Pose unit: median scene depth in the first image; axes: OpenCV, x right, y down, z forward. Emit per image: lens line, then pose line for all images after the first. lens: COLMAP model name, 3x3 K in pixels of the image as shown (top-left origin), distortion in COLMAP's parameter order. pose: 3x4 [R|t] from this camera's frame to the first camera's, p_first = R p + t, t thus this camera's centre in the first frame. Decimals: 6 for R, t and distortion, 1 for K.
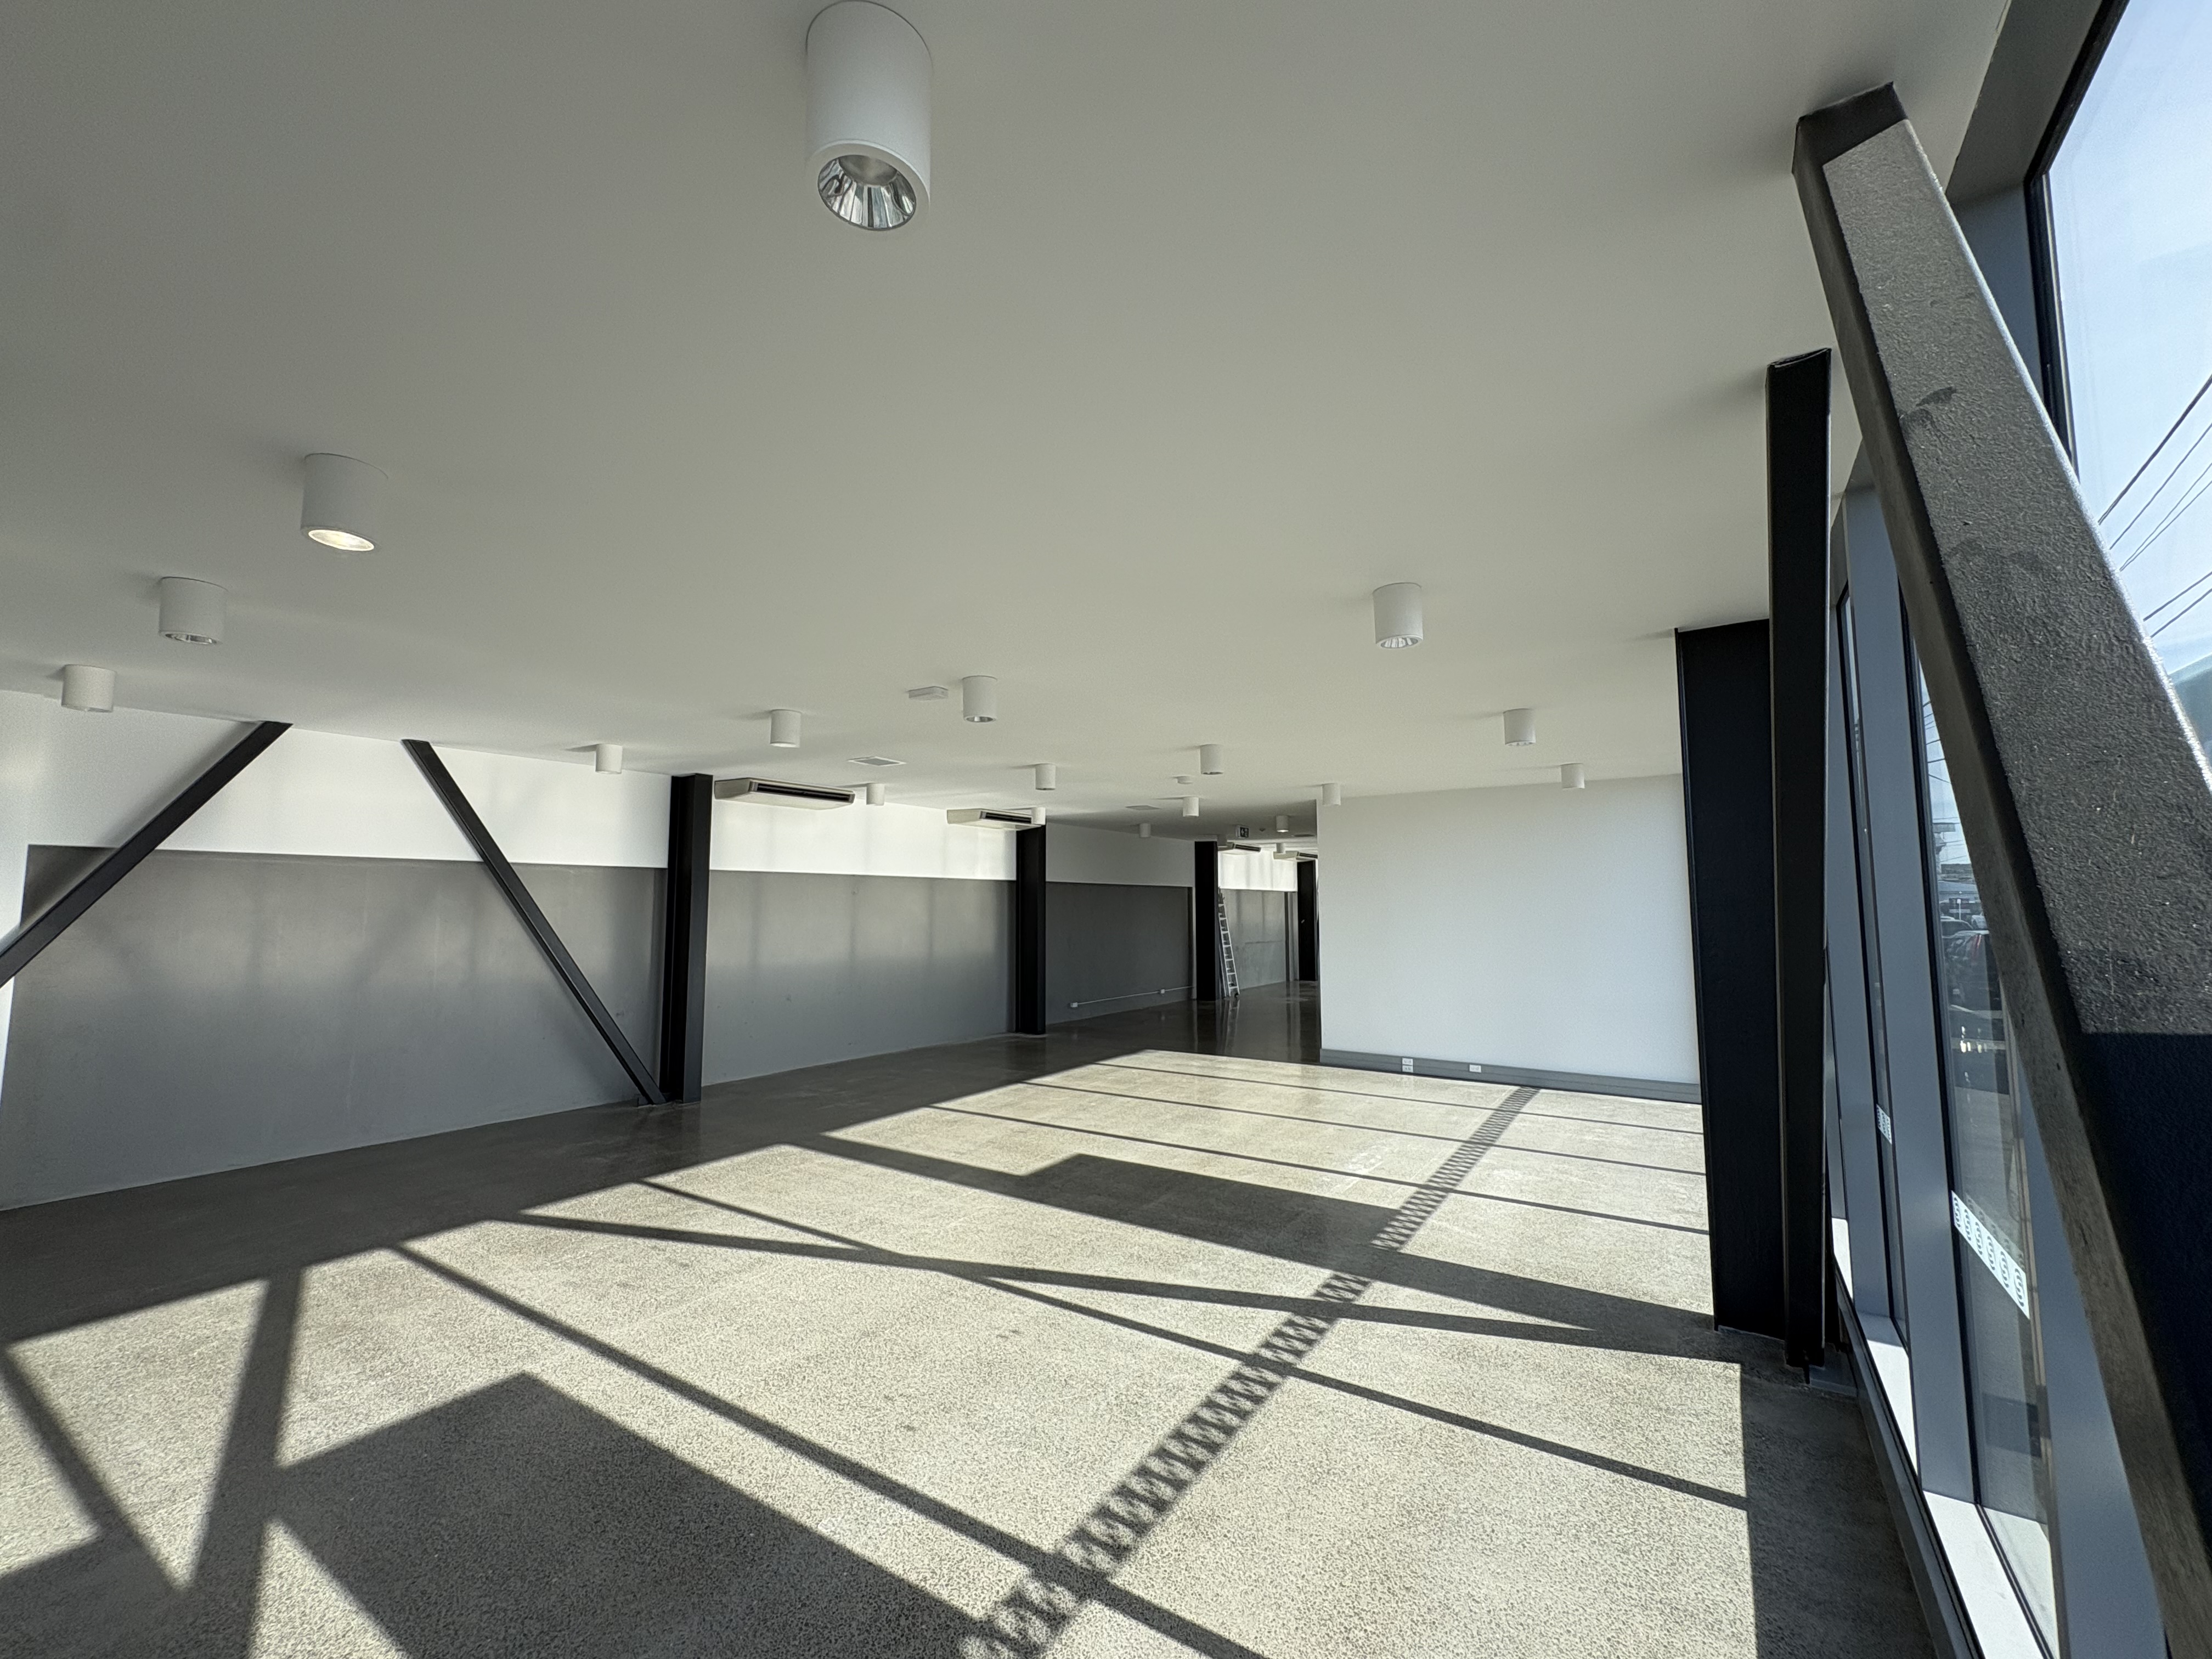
lens RADIAL K [[883.5, 0, 1100.1], [0, 883.5, 832.6], [0, 0, 1]] dist [0.000873, 0.000380]
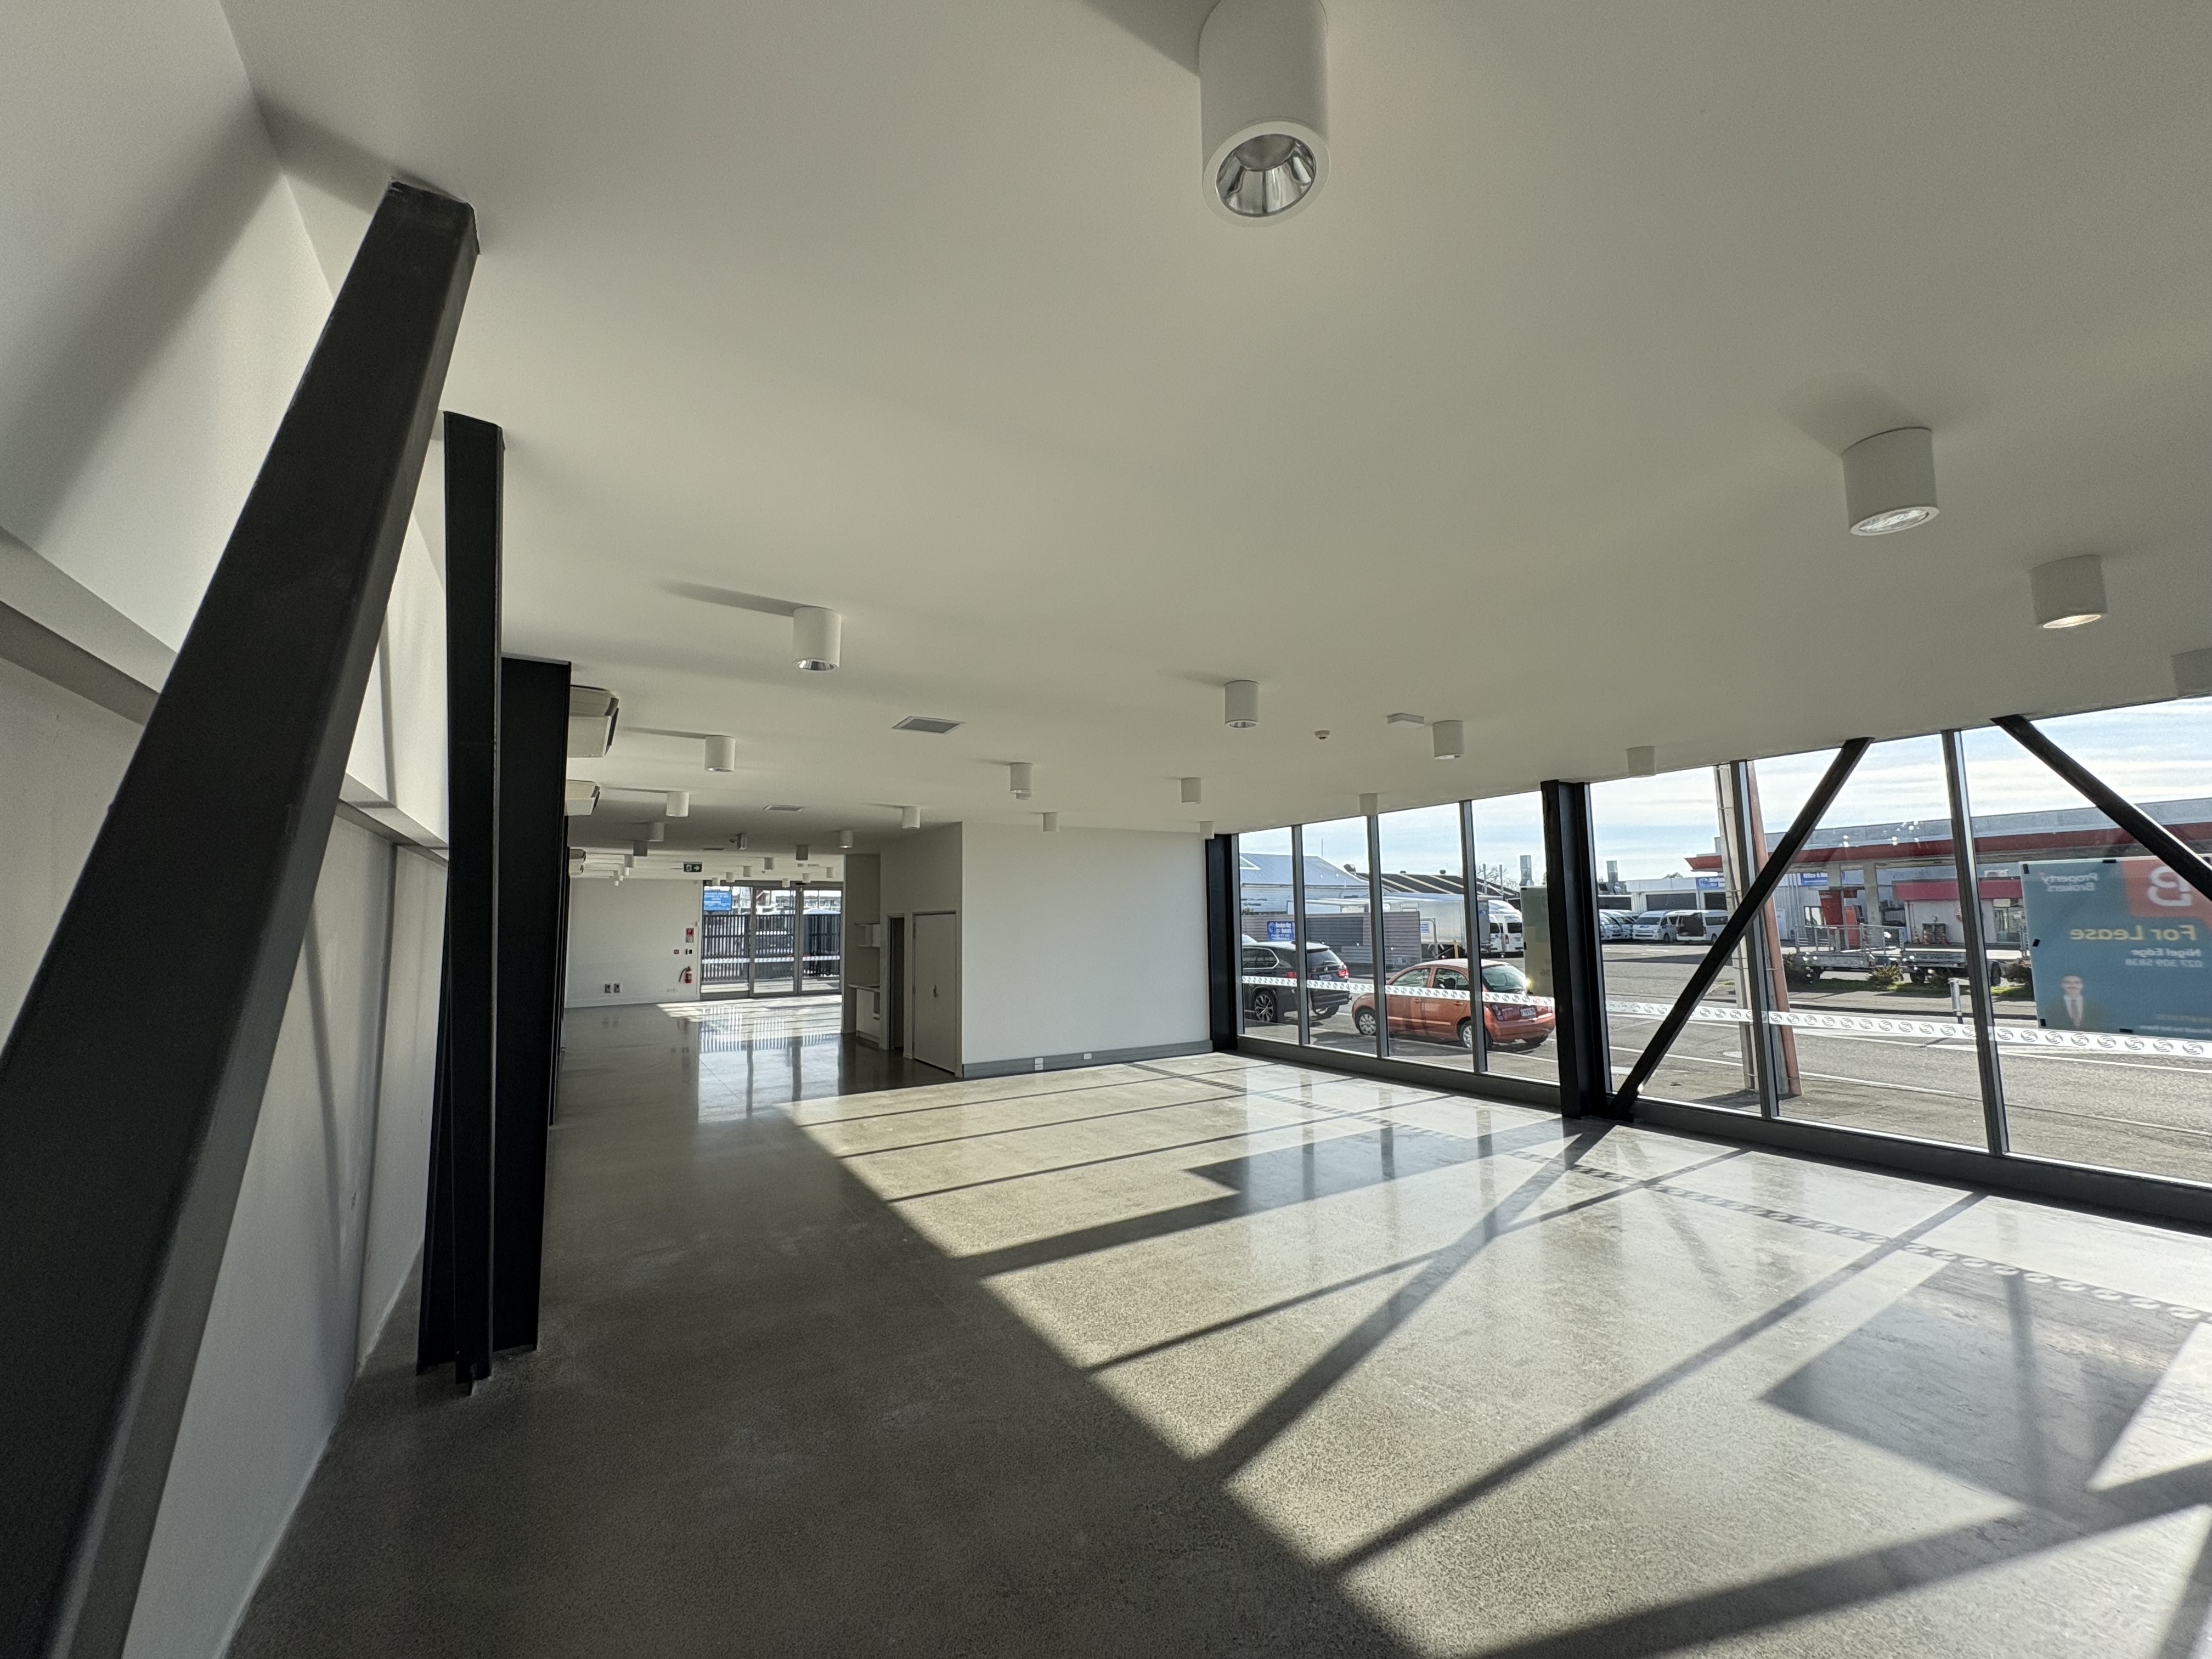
lens RADIAL K [[883.5, 0, 1100.1], [0, 883.5, 832.6], [0, 0, 1]] dist [0.000873, 0.000380]
pose [[0.423109, 0.086001, 0.901988, -0.949269], [-0.060076, 0.995957, -0.066780, 0.051528], [-0.904085, -0.025932, 0.426565, 0.632633]]
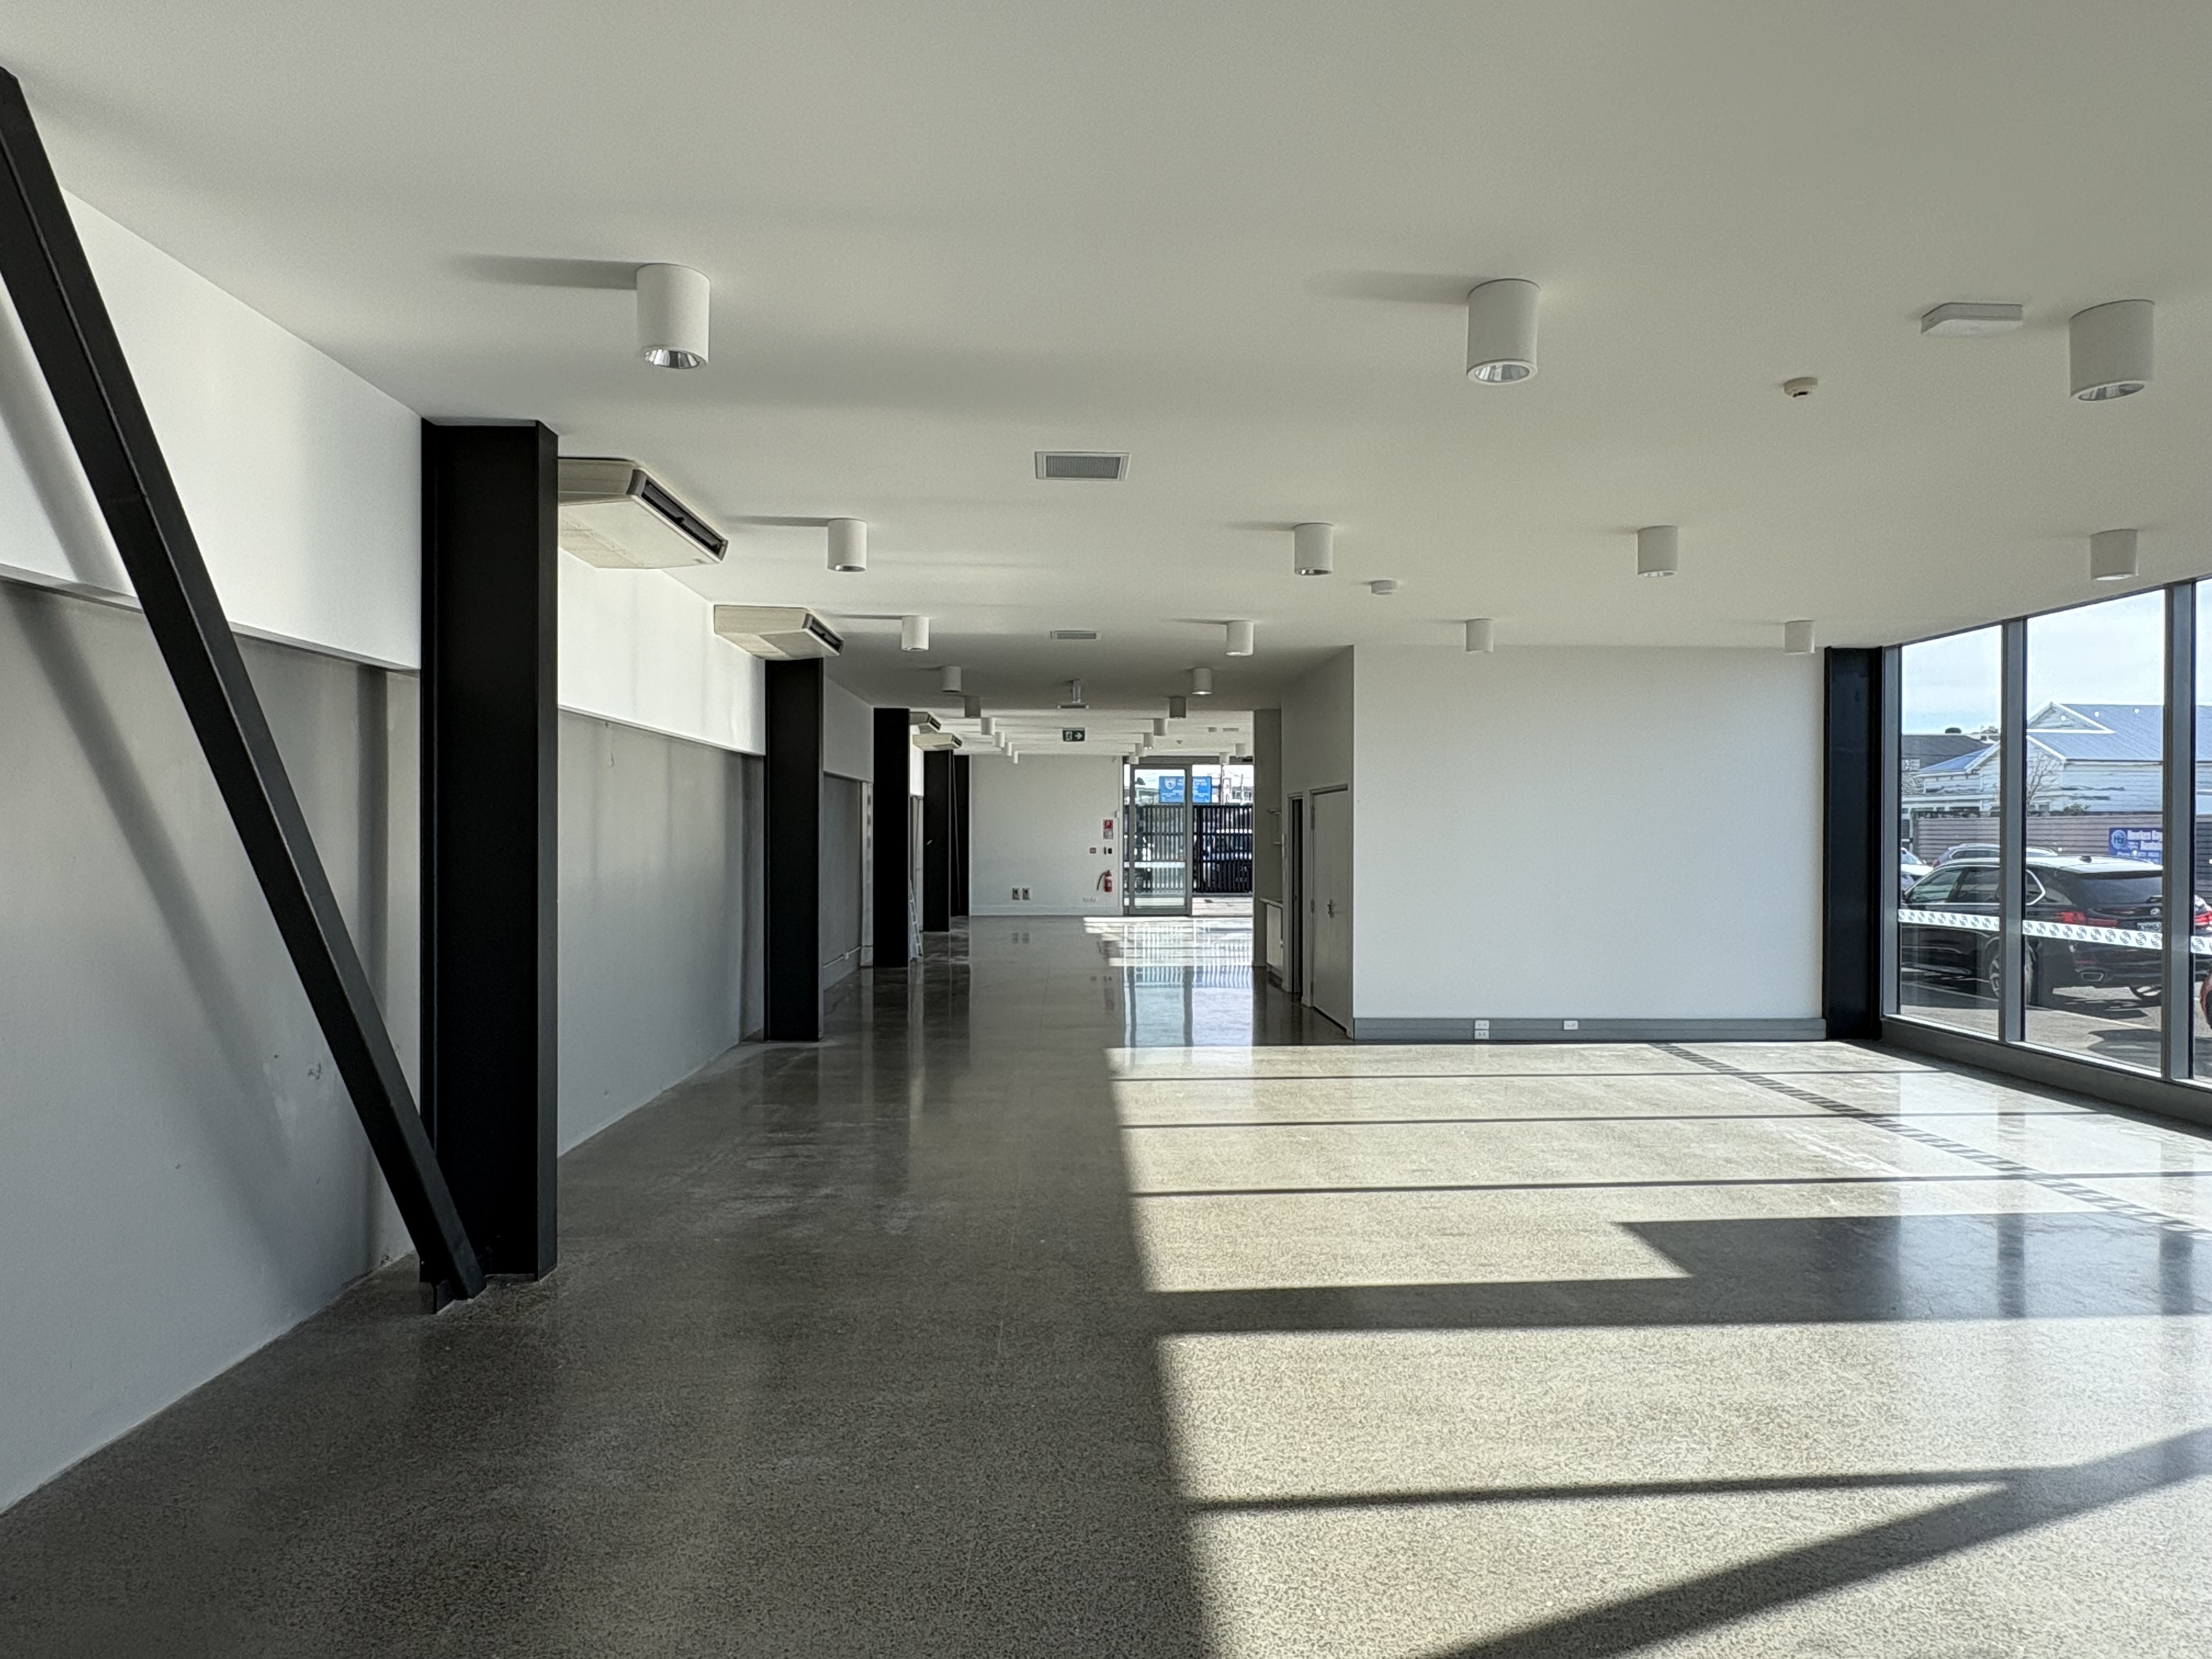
lens RADIAL K [[1284.9, 0, 1102.0], [0, 1284.9, 832.8], [0, 0, 1]] dist [-0.002929, -0.000539]
pose [[0.815076, 0.001668, 0.579352, -0.708447], [-0.050157, 0.996444, 0.067697, 0.070155], [-0.577179, -0.084237, 0.812261, 0.490142]]
